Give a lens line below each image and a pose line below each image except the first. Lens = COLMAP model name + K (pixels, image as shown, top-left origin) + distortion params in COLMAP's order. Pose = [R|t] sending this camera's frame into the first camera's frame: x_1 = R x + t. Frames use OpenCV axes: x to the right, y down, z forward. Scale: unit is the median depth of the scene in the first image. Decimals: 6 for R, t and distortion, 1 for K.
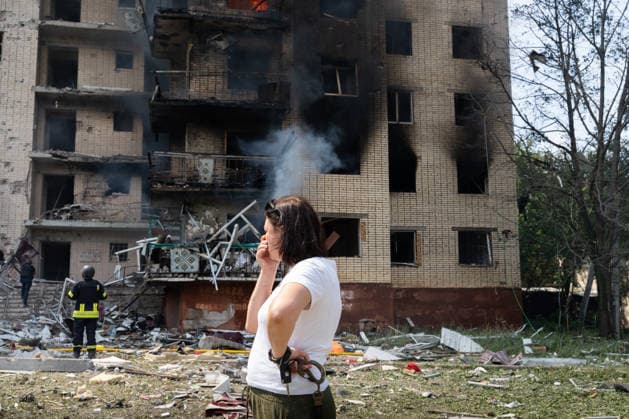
lens RADIAL K [[730.9, 0, 302.4], [0, 730.9, 200.4], [0, 0, 1]] dist [0.038312, 0.000000]
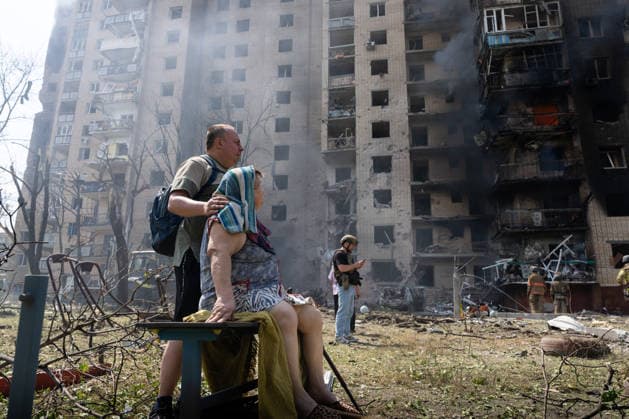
lens RADIAL K [[440.5, 0, 316.5], [0, 440.5, 206.1], [0, 0, 1]] dist [-0.010320, 0.009341]
pose [[0.923503, -0.074802, -0.376227, -0.184922], [0.038489, 0.993922, -0.103137, 0.013444], [0.381655, 0.080767, 0.920769, -0.129292]]
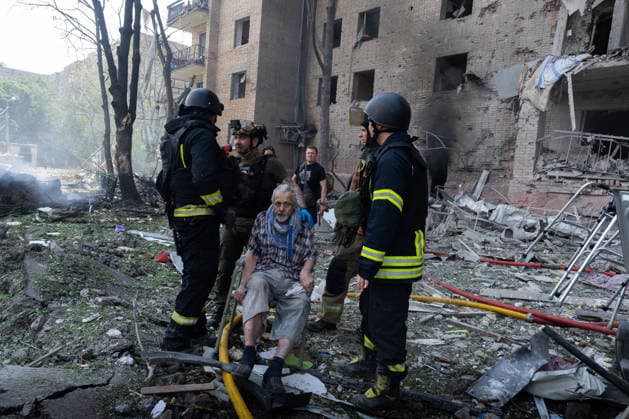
lens RADIAL K [[452.4, 0, 303.4], [0, 452.4, 207.3], [0, 0, 1]] dist [-0.008605, 0.004108]
pose [[0.496310, 0.092741, -0.863178, -0.360853], [0.045330, 0.990153, 0.132447, 0.081461], [0.866961, -0.104862, 0.487219, 0.603274]]
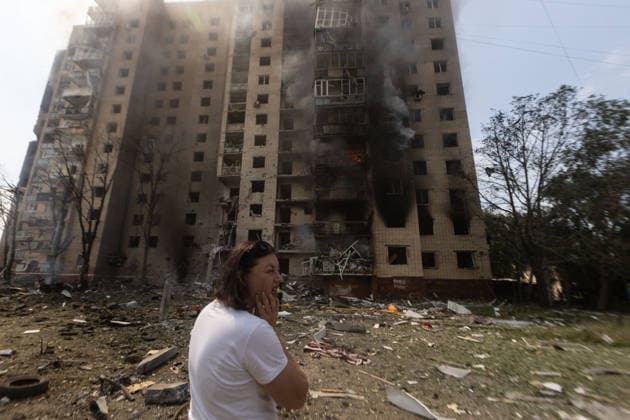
lens RADIAL K [[280.5, 0, 303.9], [0, 280.5, 208.8], [0, 0, 1]] dist [0.009172, -0.002081]
pose [[0.956111, -0.056860, -0.287435, 0.029669], [0.024067, 0.992916, -0.116359, 0.000189], [0.292015, 0.104334, 0.950706, 0.068177]]
